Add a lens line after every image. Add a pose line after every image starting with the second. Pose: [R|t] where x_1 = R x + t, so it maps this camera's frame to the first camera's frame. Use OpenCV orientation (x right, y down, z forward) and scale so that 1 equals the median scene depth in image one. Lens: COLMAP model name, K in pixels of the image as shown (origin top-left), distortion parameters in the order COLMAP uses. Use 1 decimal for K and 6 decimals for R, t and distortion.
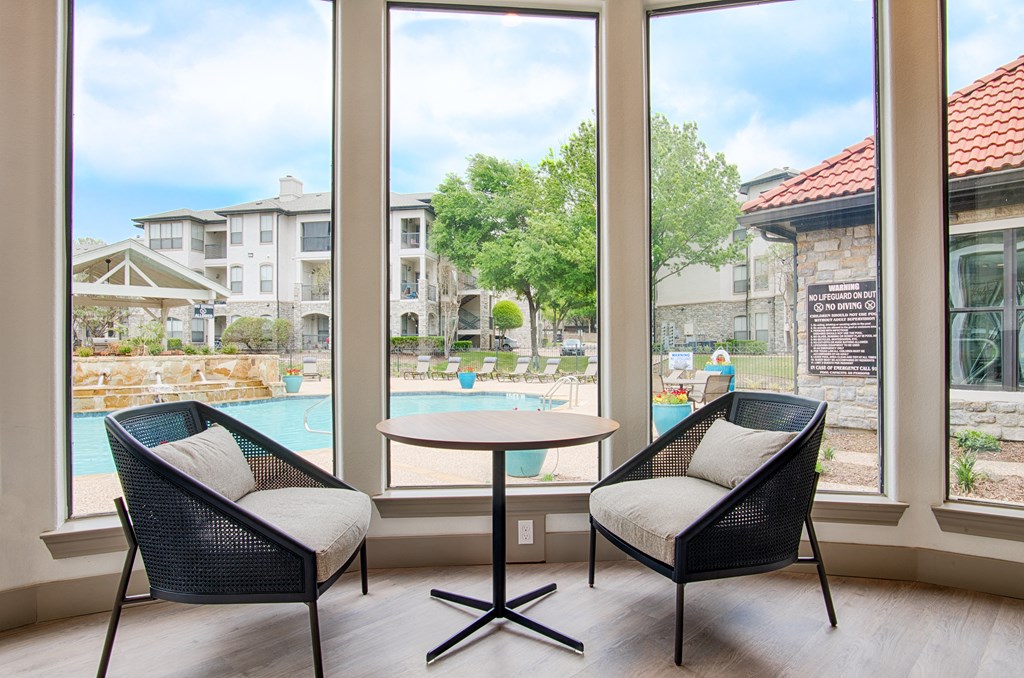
lens RADIAL K [[592.3, 0, 514.8], [0, 592.3, 342.4], [0, 0, 1]] dist [-0.029193, -0.000487]
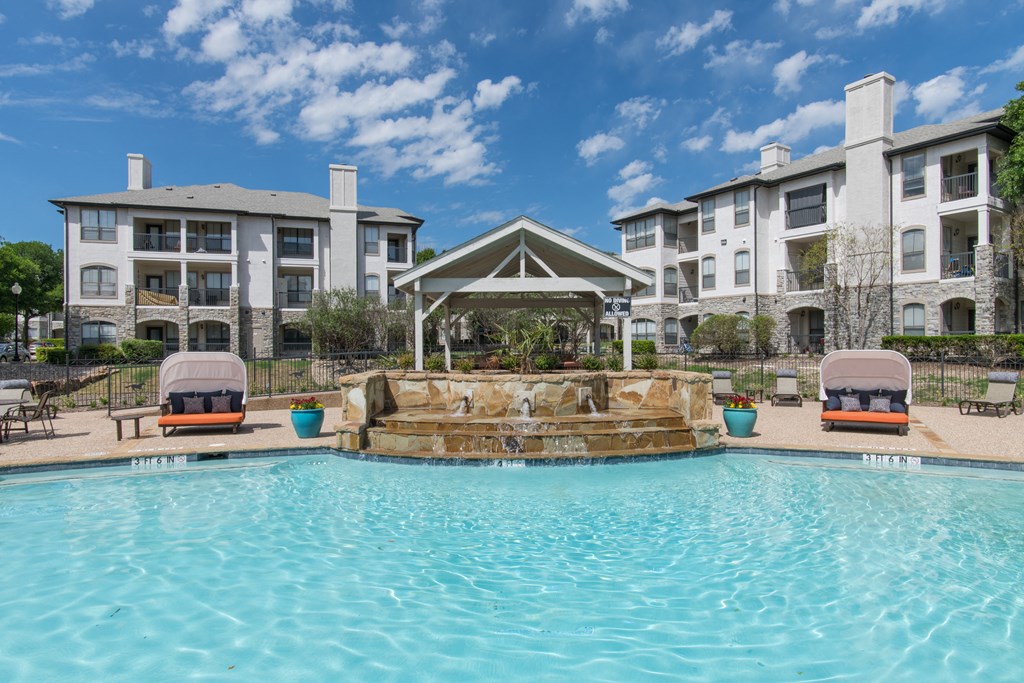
lens RADIAL K [[580.9, 0, 512.0], [0, 580.9, 341.5], [0, 0, 1]] dist [0.001720, 0.000437]
pose [[0.690133, -0.004123, -0.723671, -0.052196], [0.005309, 0.999986, -0.000634, -0.005544], [0.723663, -0.003404, 0.690145, 0.199950]]
